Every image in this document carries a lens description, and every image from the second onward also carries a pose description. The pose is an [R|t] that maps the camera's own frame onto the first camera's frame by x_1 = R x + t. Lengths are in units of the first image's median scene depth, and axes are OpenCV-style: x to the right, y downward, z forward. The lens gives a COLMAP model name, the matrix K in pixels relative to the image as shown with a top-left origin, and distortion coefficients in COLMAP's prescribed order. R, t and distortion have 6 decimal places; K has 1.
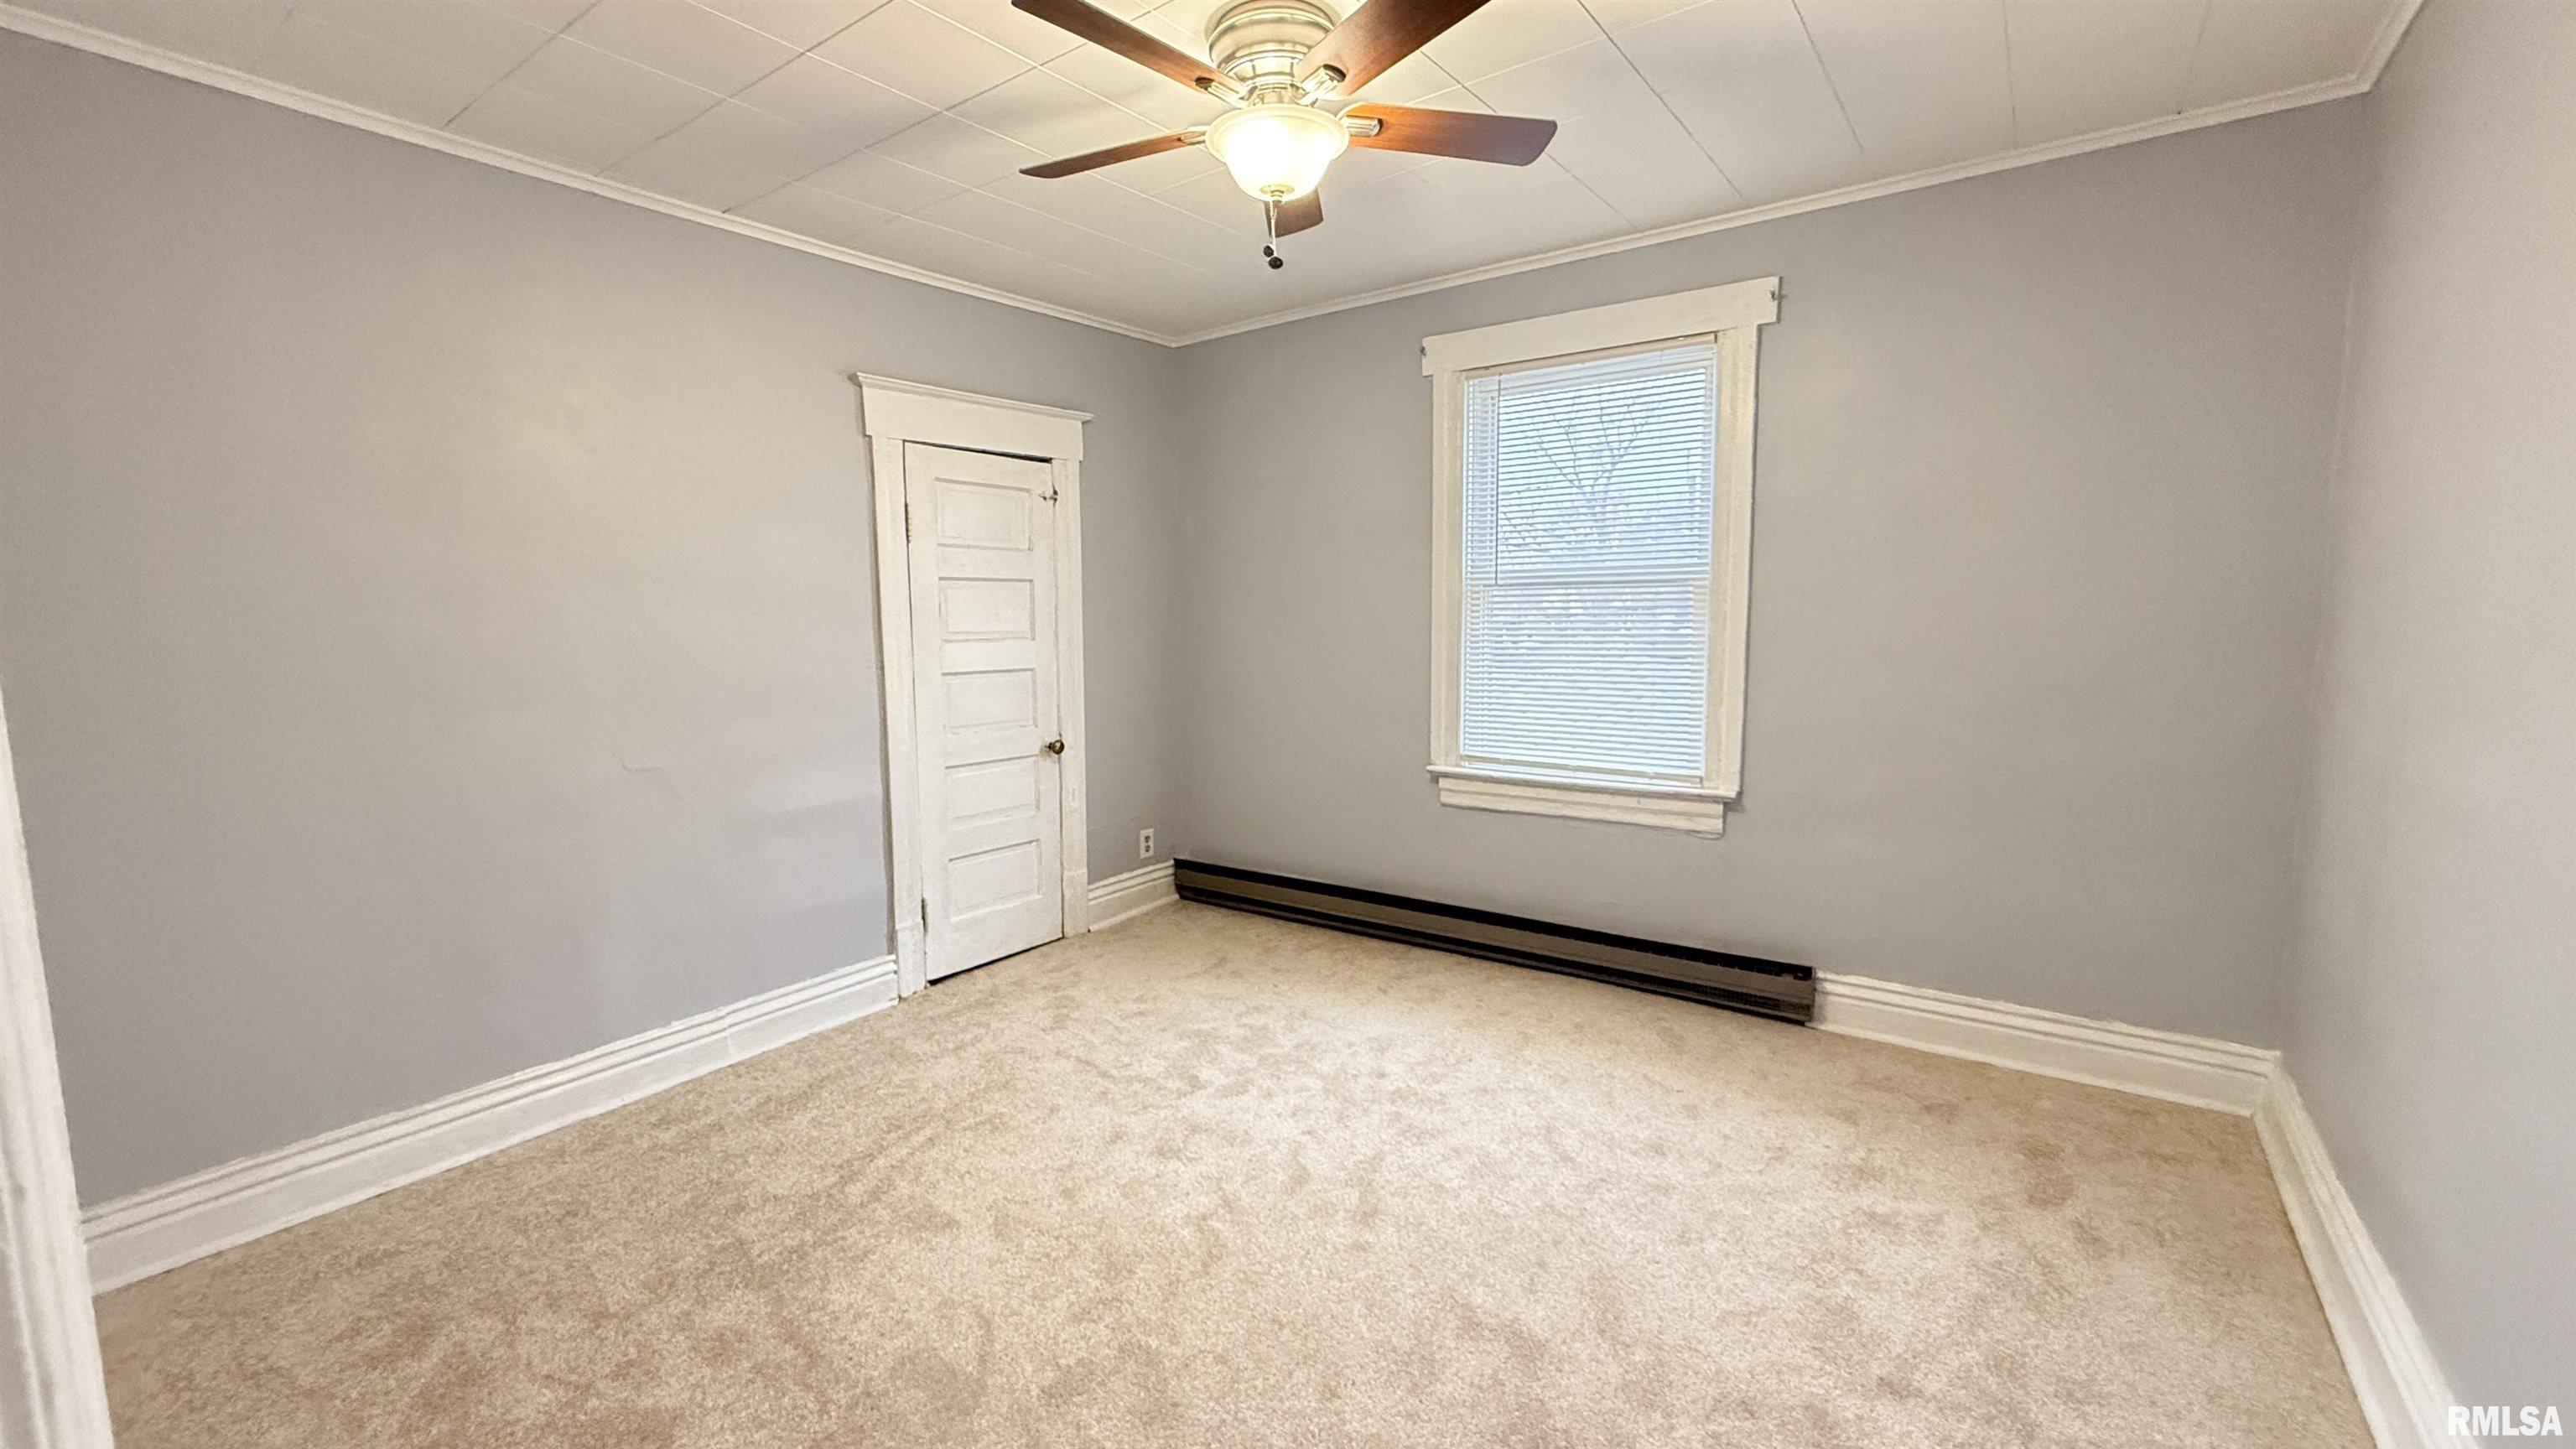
lens RADIAL K [[1016.1, 0, 1272.6], [0, 1016.1, 723.8], [0, 0, 1]] dist [-0.004092, 0.000469]
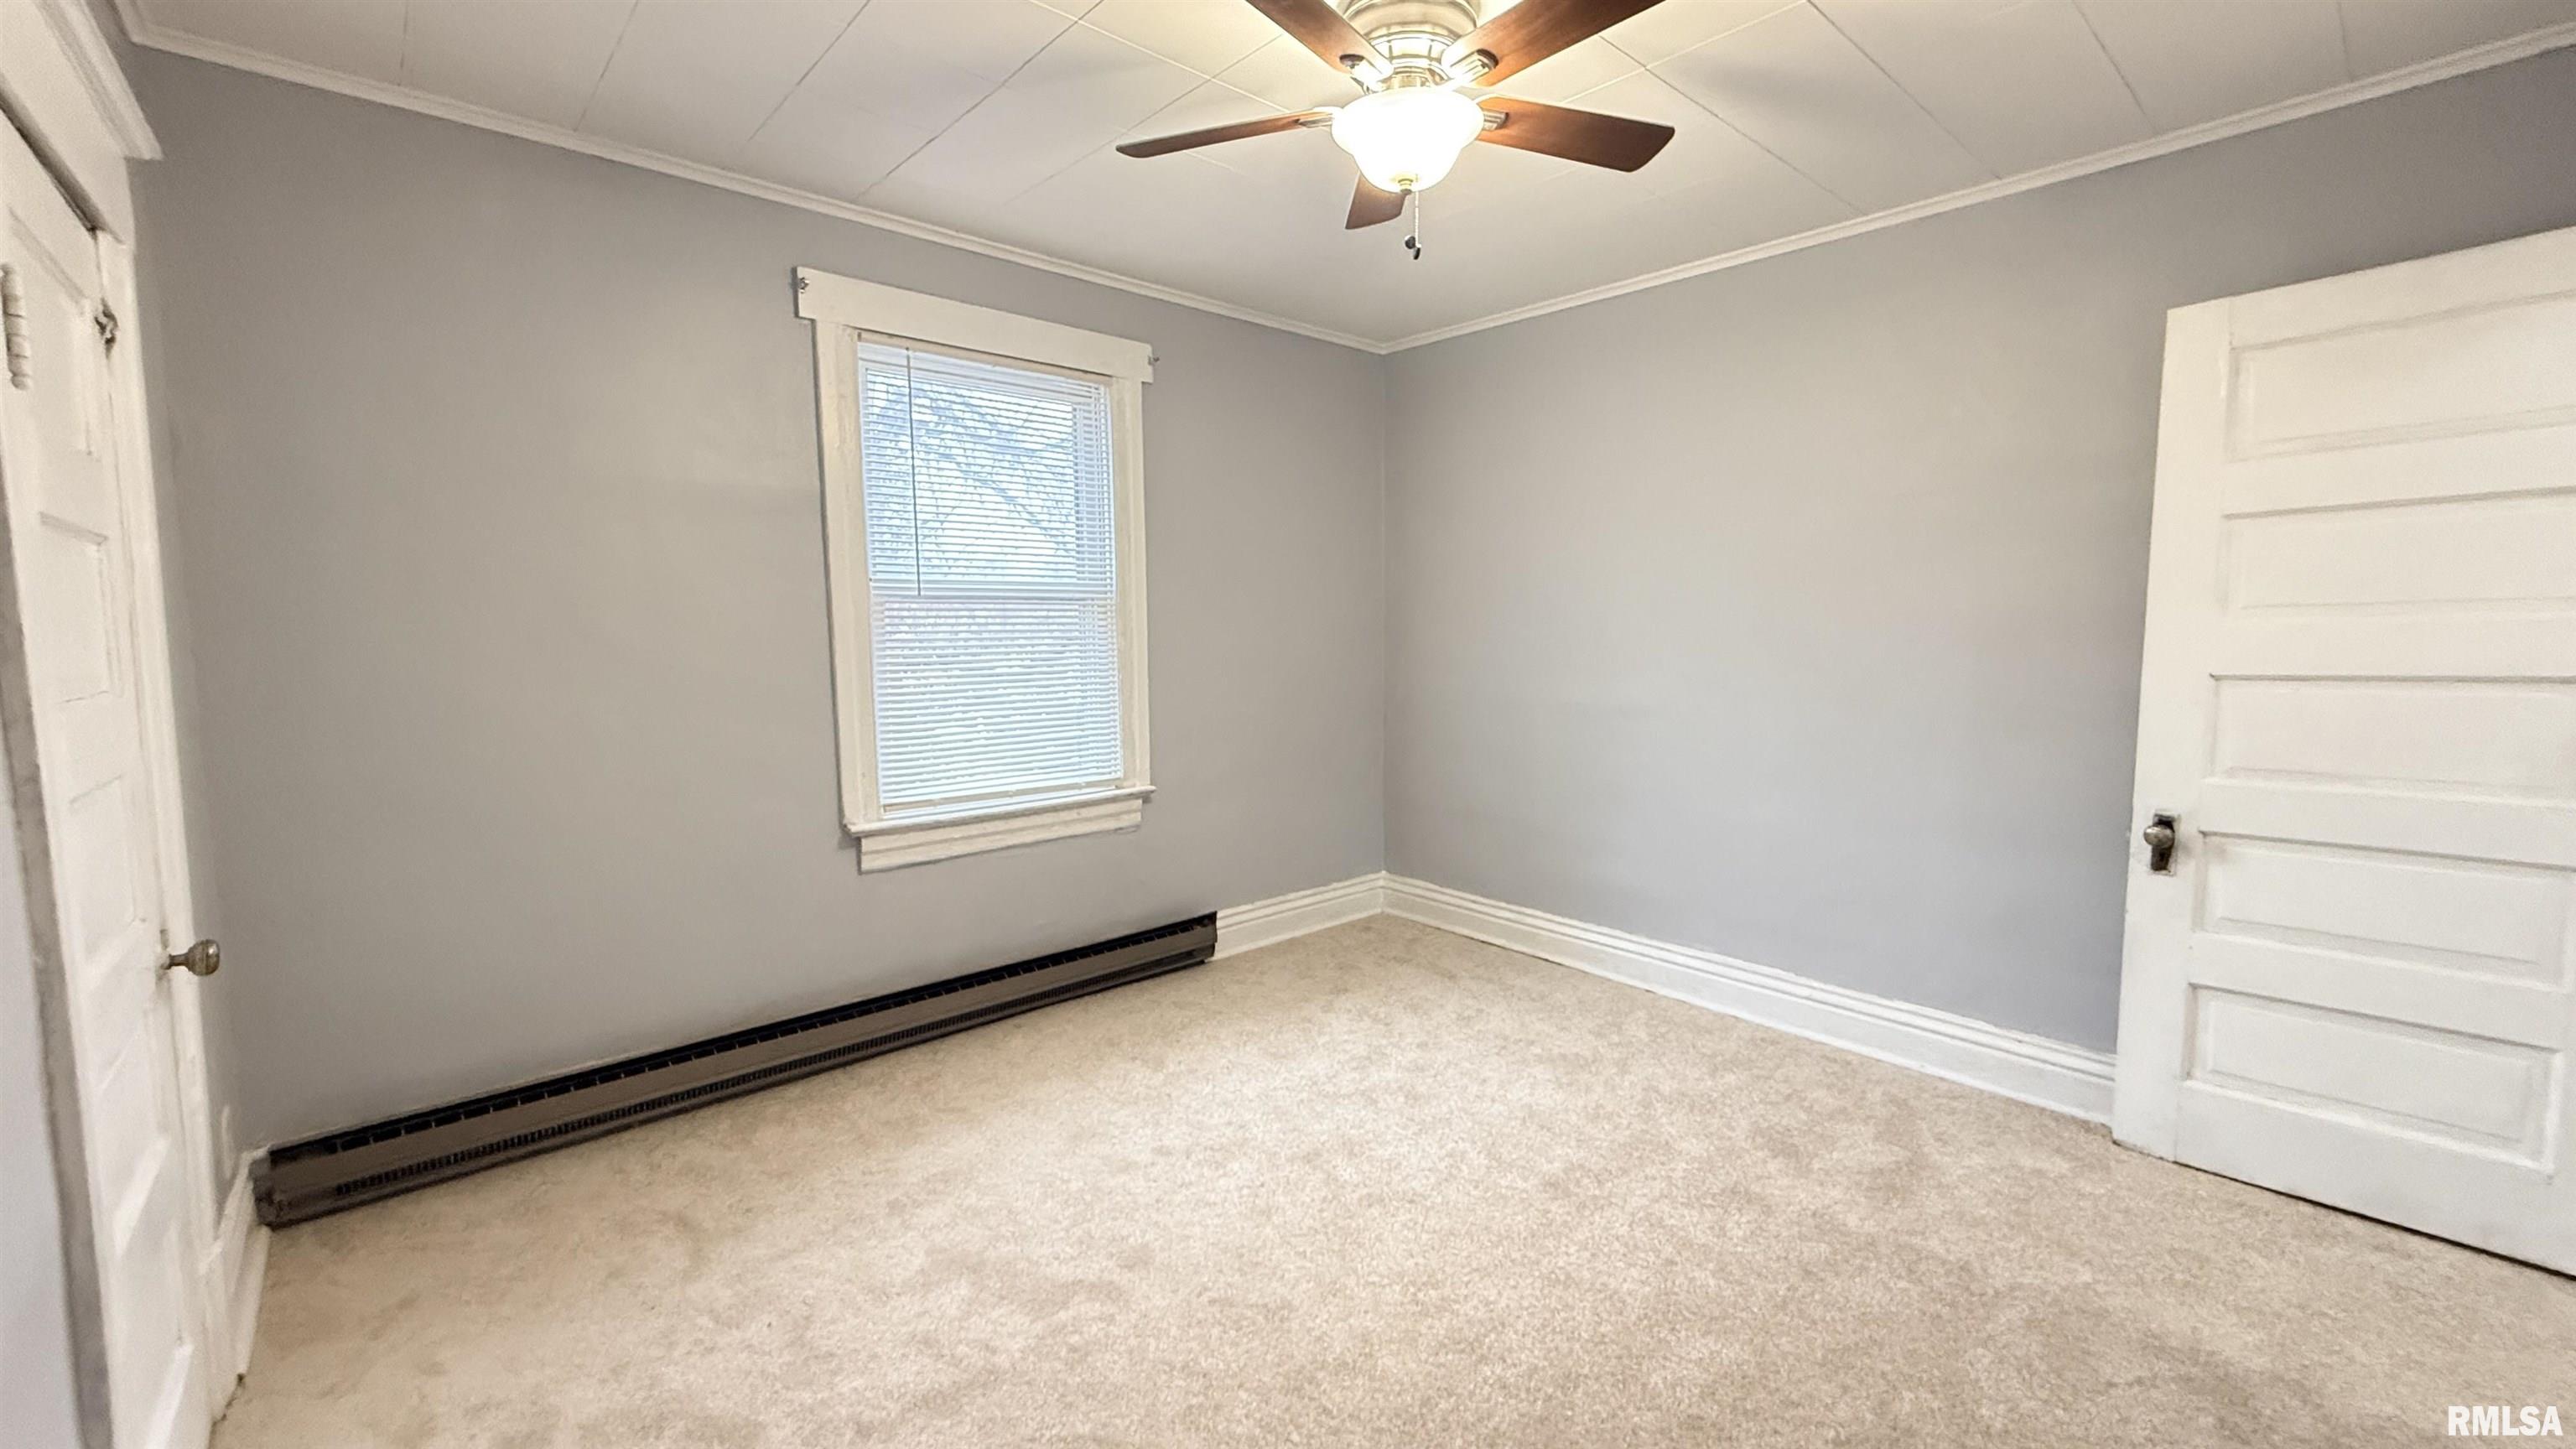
lens RADIAL K [[1016.1, 0, 1294.2], [0, 1016.1, 723.6], [0, 0, 1]] dist [-0.004092, 0.000469]
pose [[0.202993, -0.084675, 0.975512, -0.603560], [0.112876, 0.991636, 0.062586, -0.053599], [-0.972653, 0.097407, 0.210853, 0.576362]]
